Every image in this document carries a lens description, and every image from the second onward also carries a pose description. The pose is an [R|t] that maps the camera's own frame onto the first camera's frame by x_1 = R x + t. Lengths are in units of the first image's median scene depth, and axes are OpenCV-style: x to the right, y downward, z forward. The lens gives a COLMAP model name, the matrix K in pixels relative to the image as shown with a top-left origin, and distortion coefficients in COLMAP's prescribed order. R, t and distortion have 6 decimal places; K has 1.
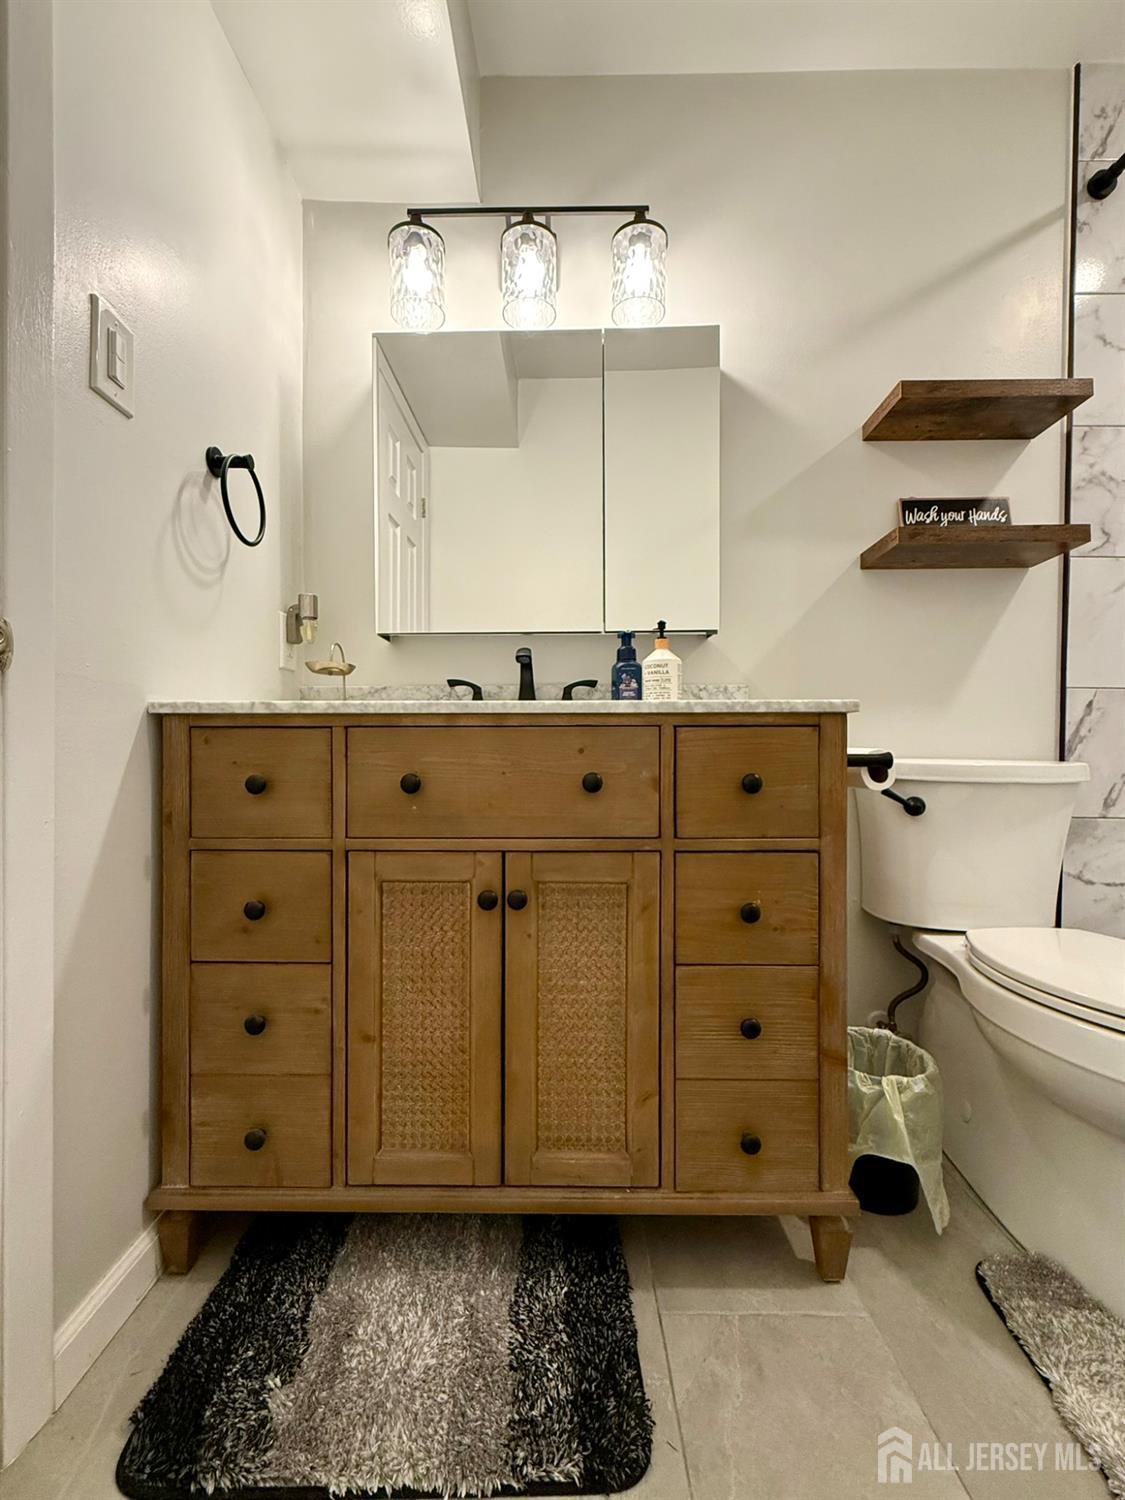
lens RADIAL K [[621.1, 0, 556.8], [0, 621.1, 754.8], [0, 0, 1]] dist [-0.000125, -0.000145]
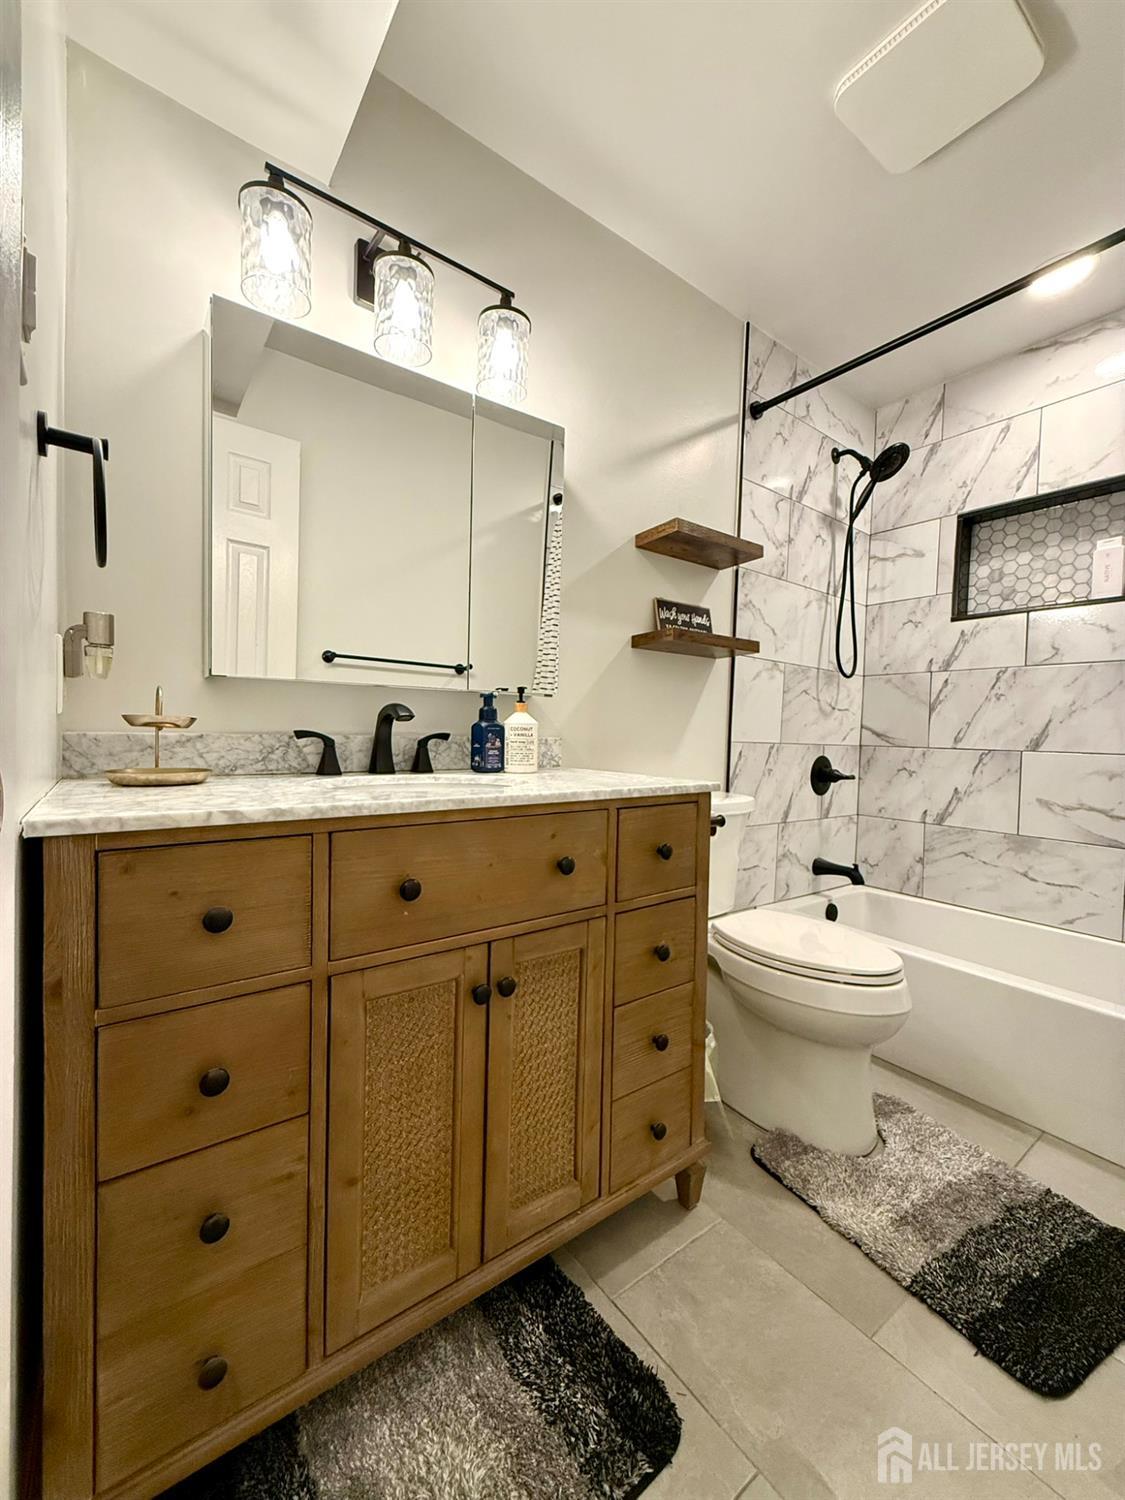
lens RADIAL K [[598.3, 0, 559.7], [0, 598.3, 747.2], [0, 0, 1]] dist [-0.000321, 0.000373]
pose [[0.796127, 0.000604, 0.605130, -0.422165], [-0.018096, 0.999576, 0.022810, -0.134424], [-0.604860, -0.029110, 0.795800, 0.115751]]
